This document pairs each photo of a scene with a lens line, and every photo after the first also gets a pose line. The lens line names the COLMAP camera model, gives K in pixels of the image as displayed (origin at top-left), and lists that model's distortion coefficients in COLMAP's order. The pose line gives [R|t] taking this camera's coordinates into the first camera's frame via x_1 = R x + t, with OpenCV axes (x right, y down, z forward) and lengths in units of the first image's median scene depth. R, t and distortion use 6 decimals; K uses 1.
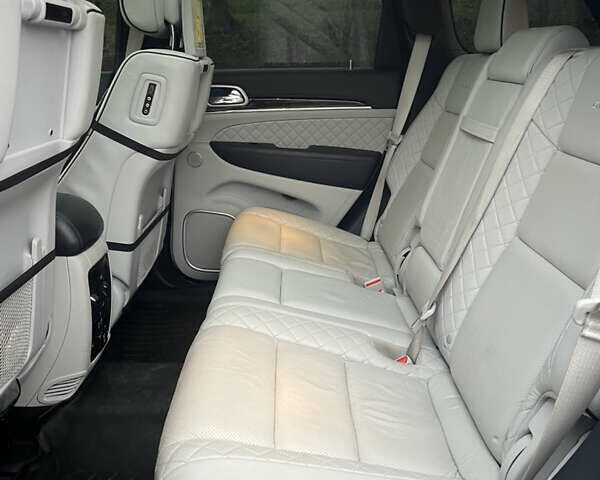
lens RADIAL K [[572.4, 0, 300.0], [0, 572.4, 240.0], [0, 0, 1]] dist [0.121606, -0.202985]
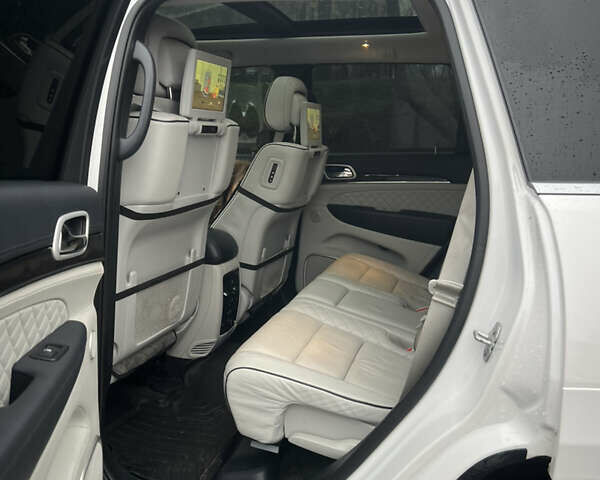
lens RADIAL K [[572.4, 0, 300.0], [0, 572.4, 240.0], [0, 0, 1]] dist [0.121606, -0.202985]
pose [[0.947472, 0.054306, -0.315194, 0.296166], [-0.094385, 0.989066, -0.113312, 0.102061], [0.305595, 0.137109, 0.942238, -0.404209]]
